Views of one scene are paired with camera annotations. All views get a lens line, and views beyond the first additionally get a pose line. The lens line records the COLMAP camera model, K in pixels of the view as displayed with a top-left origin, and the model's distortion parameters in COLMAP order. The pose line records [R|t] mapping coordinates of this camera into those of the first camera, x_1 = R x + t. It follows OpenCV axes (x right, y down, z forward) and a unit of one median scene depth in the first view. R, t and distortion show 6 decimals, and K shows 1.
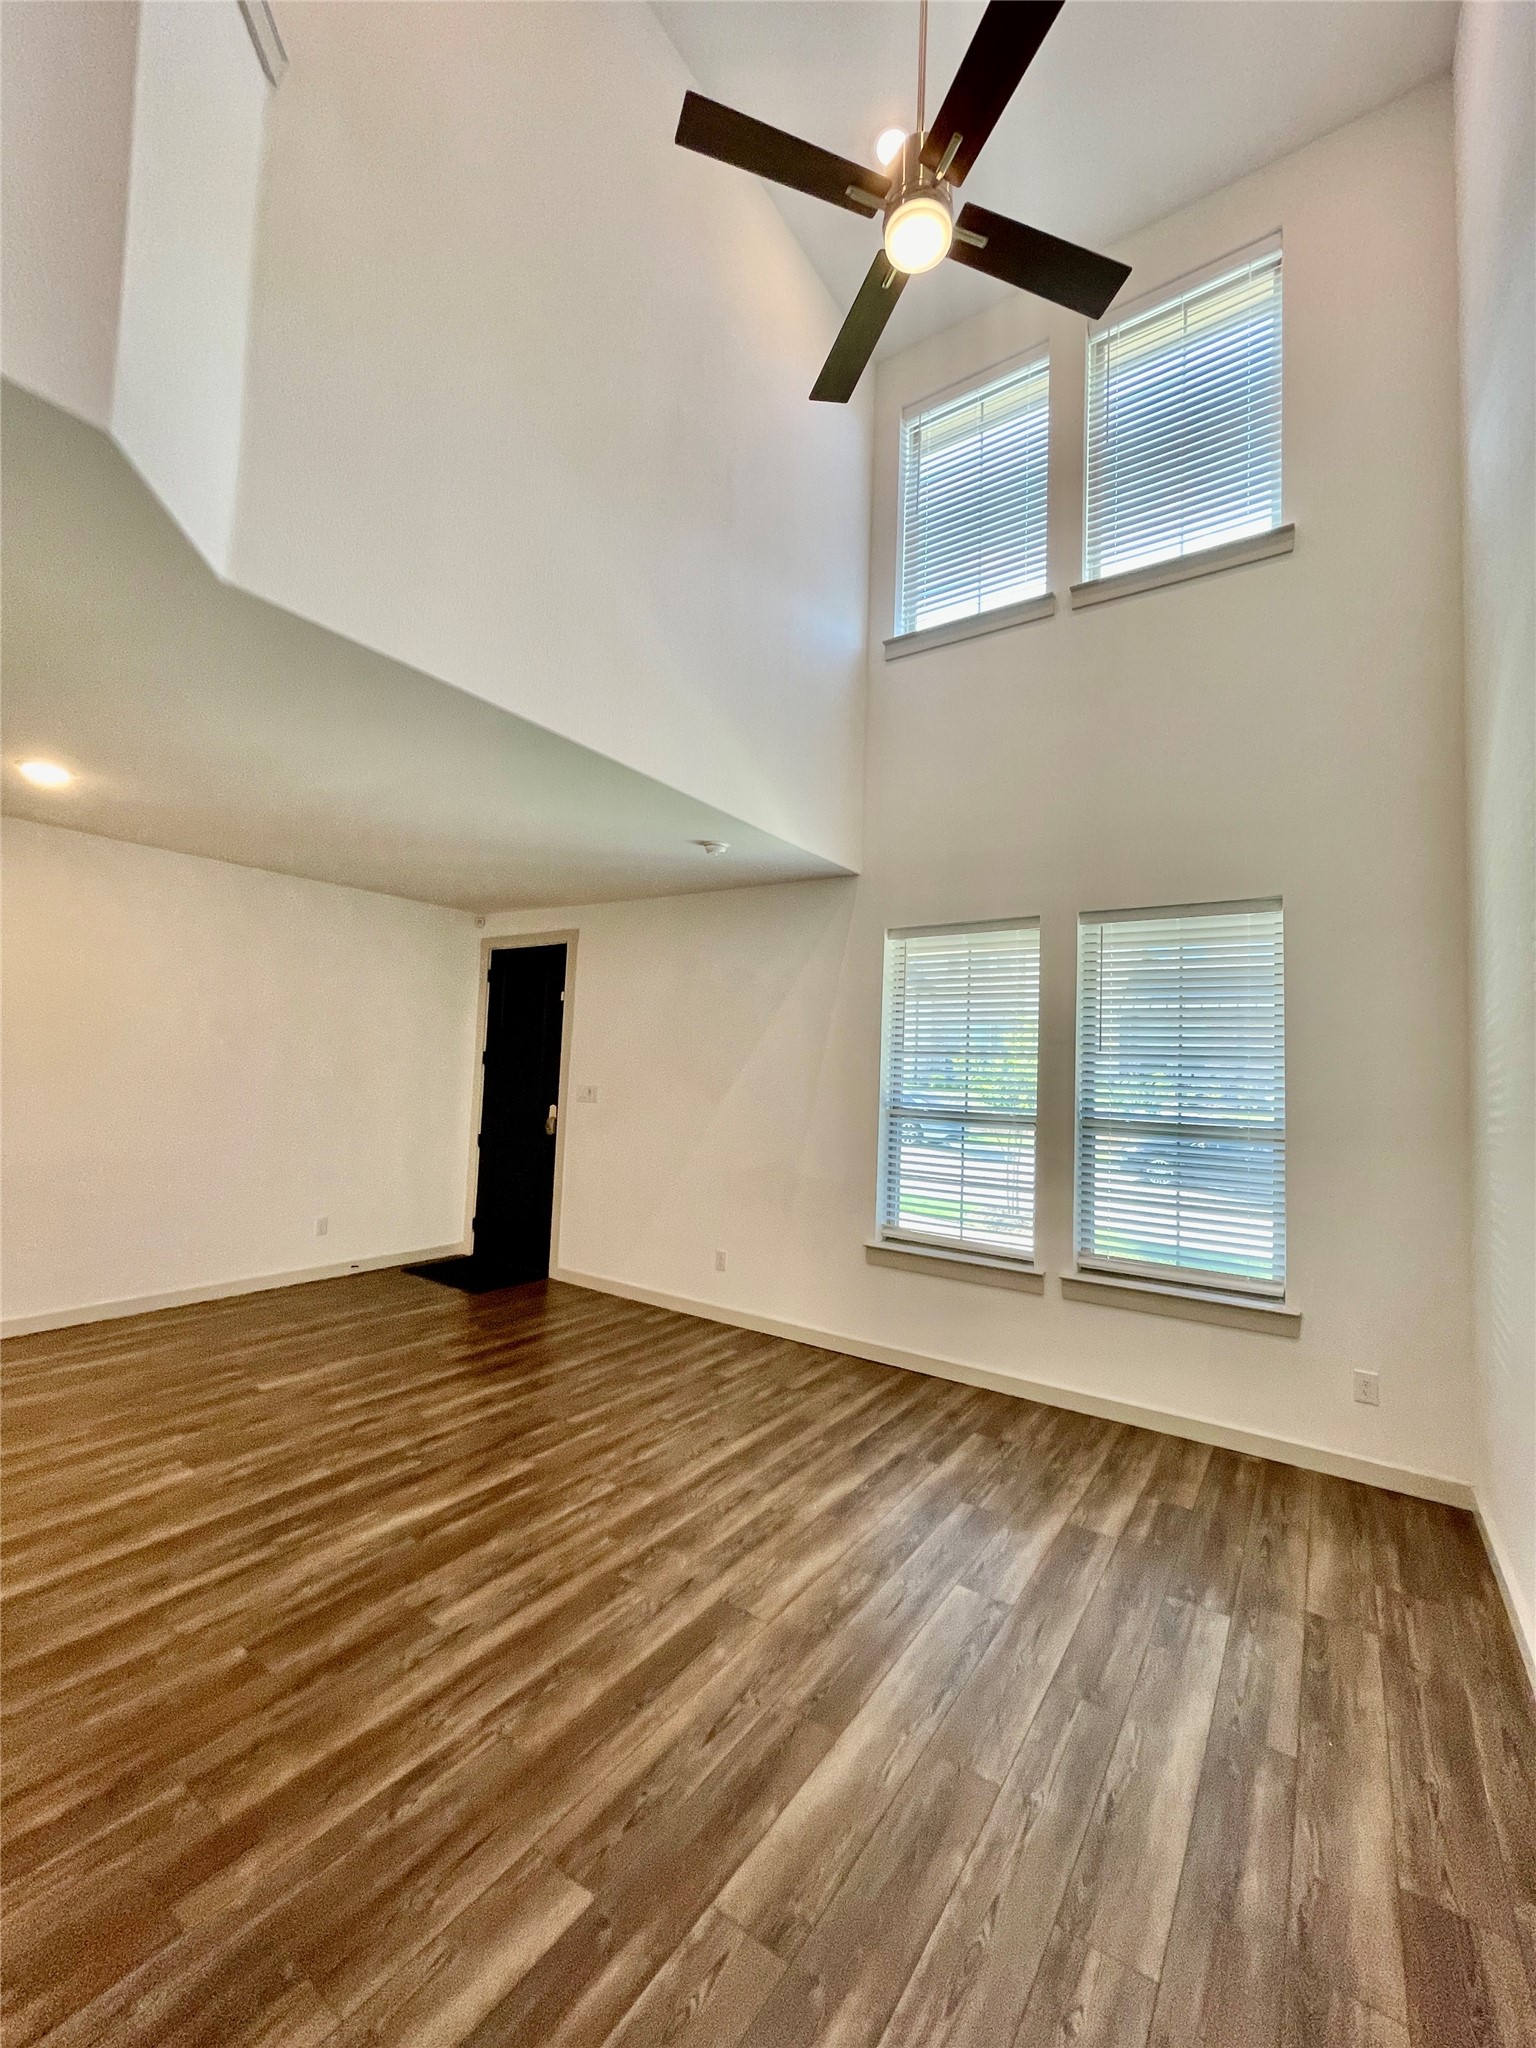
lens RADIAL K [[824.6, 0, 774.2], [0, 824.6, 1024.5], [0, 0, 1]] dist [-0.000104, 0.000109]
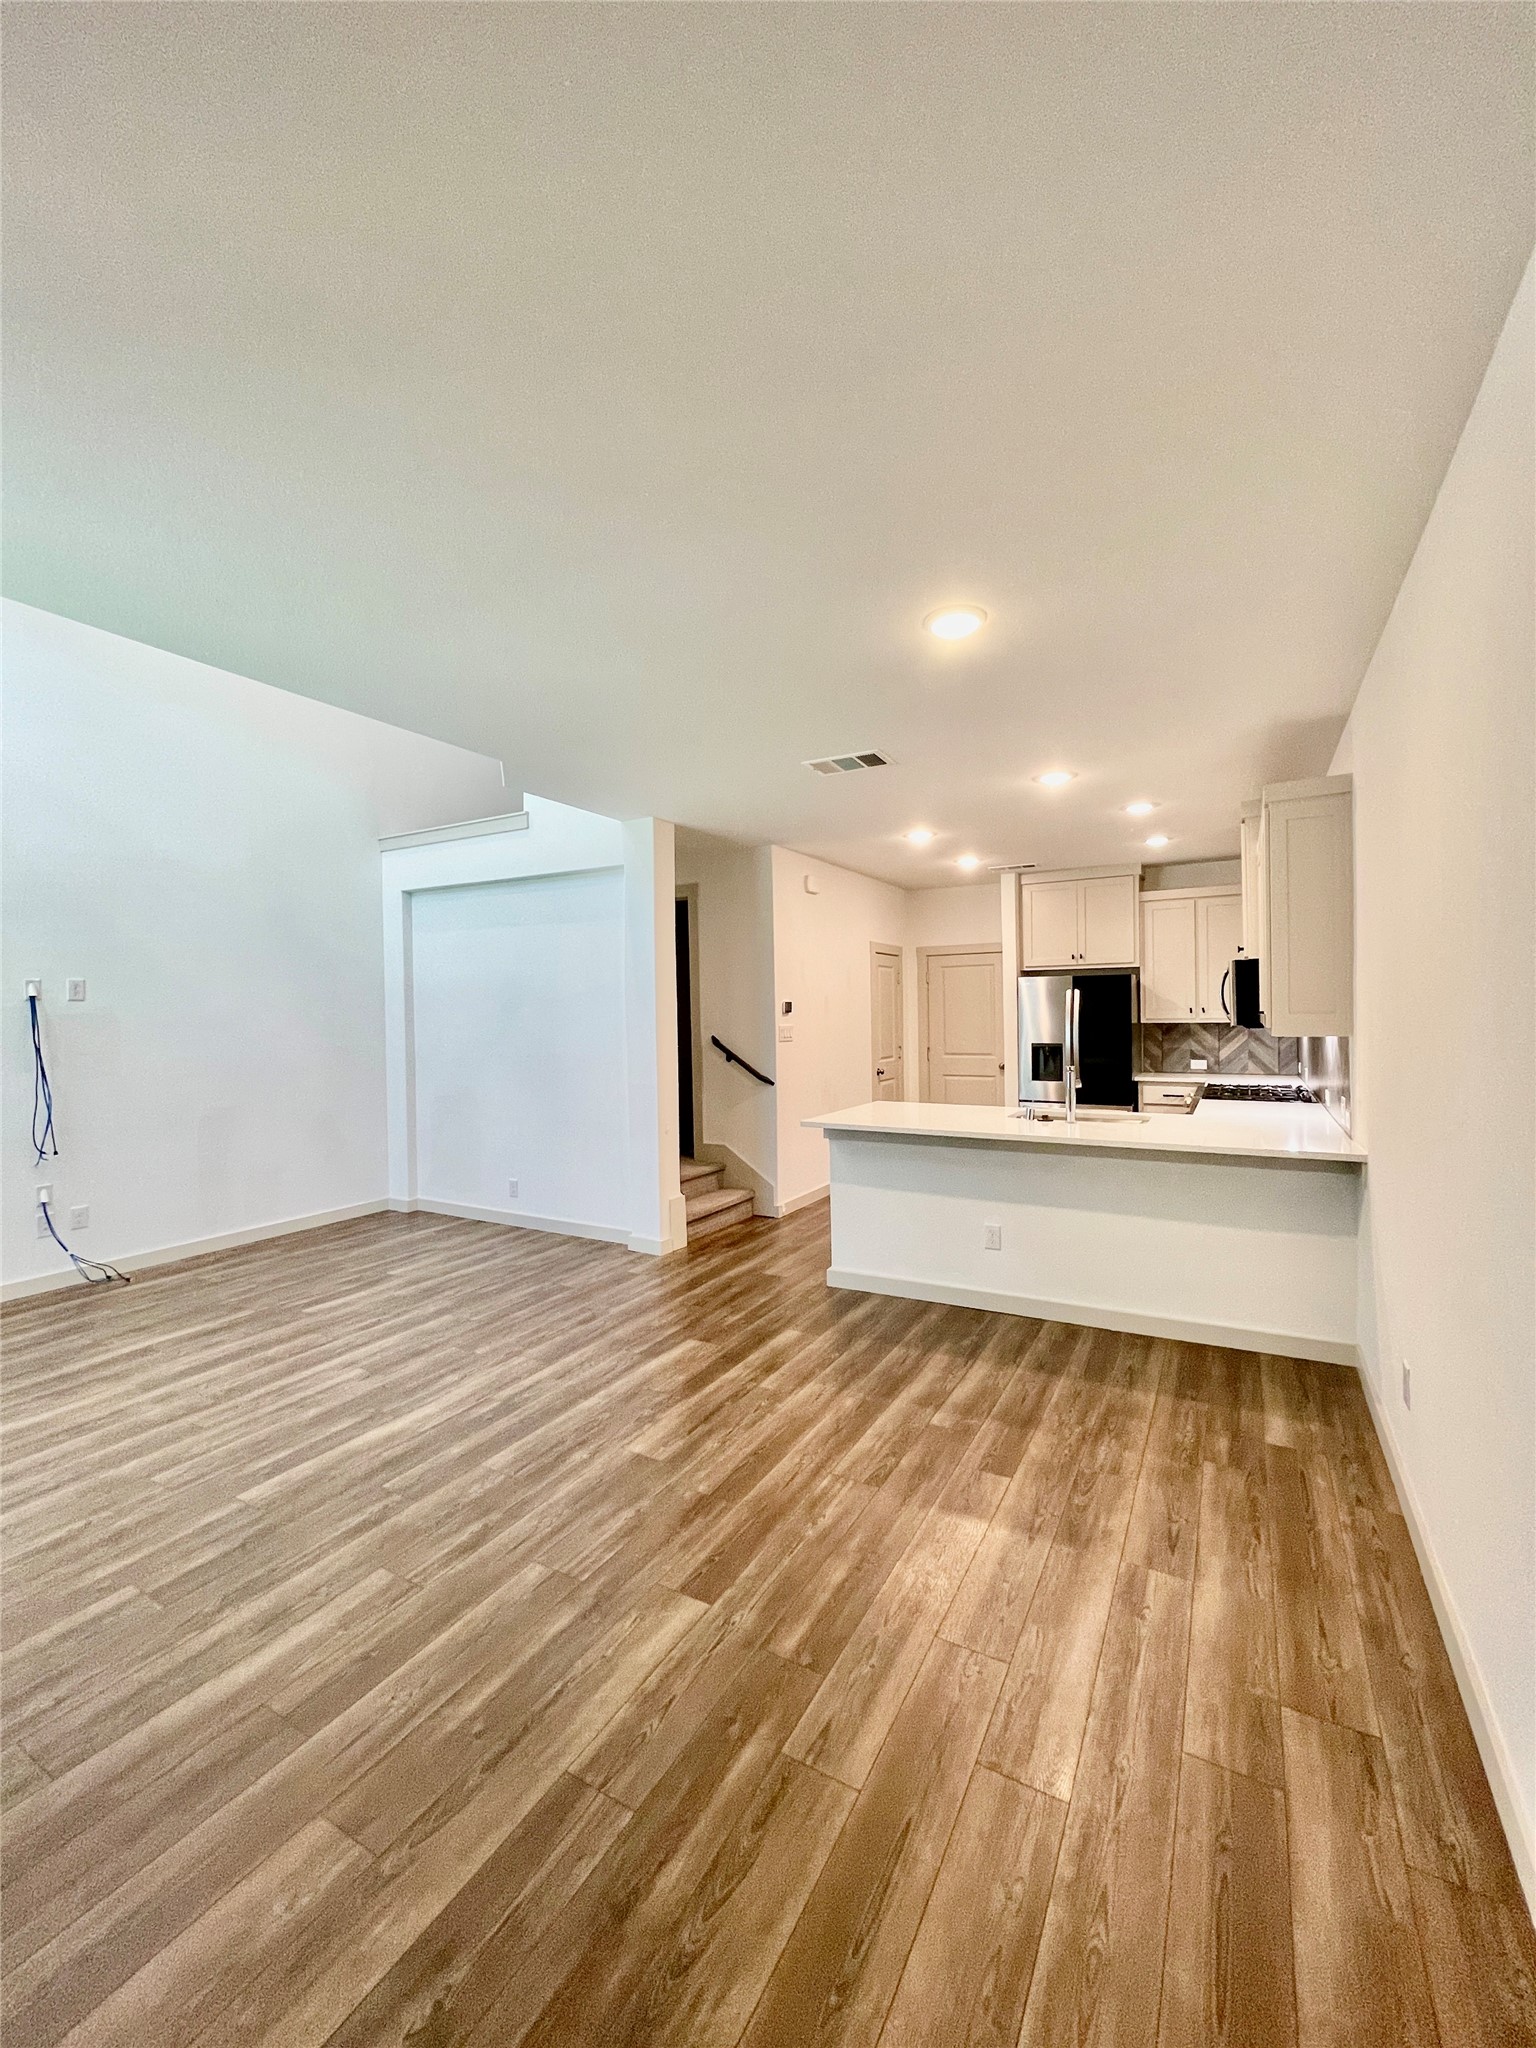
lens RADIAL K [[824.6, 0, 774.2], [0, 824.6, 1024.5], [0, 0, 1]] dist [-0.000104, 0.000109]
pose [[-0.996191, -0.026310, -0.083129, -0.775327], [-0.022213, 0.998510, -0.049841, 0.101239], [0.084316, -0.047805, -0.995292, 1.971761]]
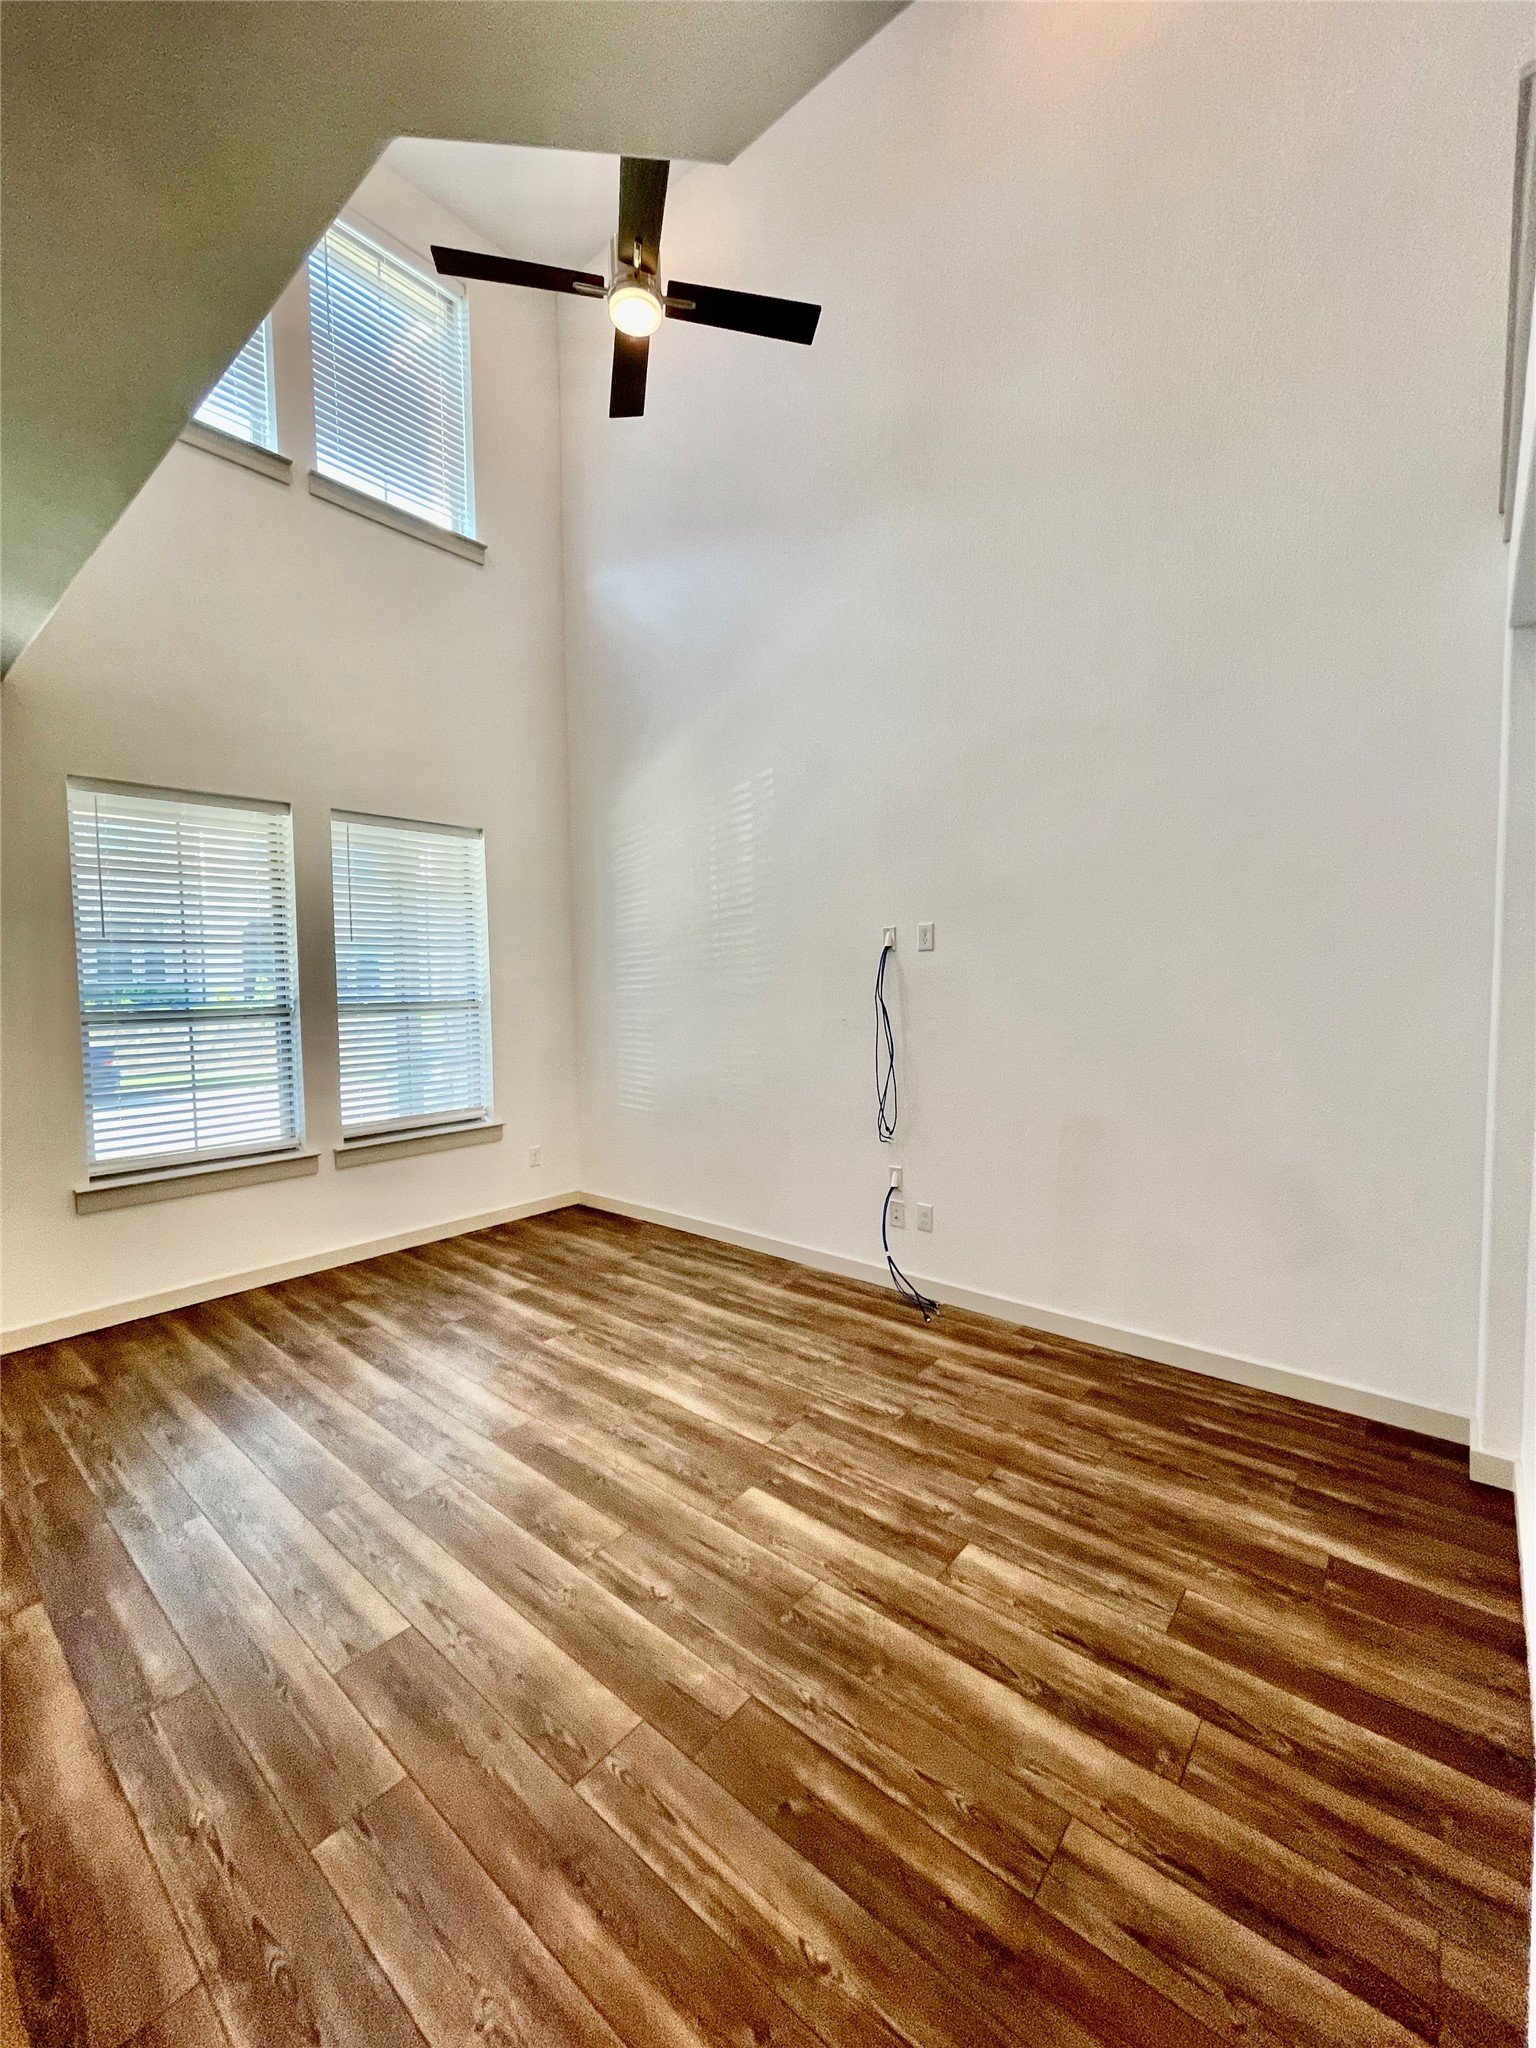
lens RADIAL K [[824.6, 0, 774.2], [0, 824.6, 1024.5], [0, 0, 1]] dist [-0.000104, 0.000109]
pose [[0.102086, -0.089732, 0.990720, -0.852135], [-0.046696, 0.994393, 0.094876, 0.013313], [-0.993679, -0.055948, 0.097324, 0.429021]]
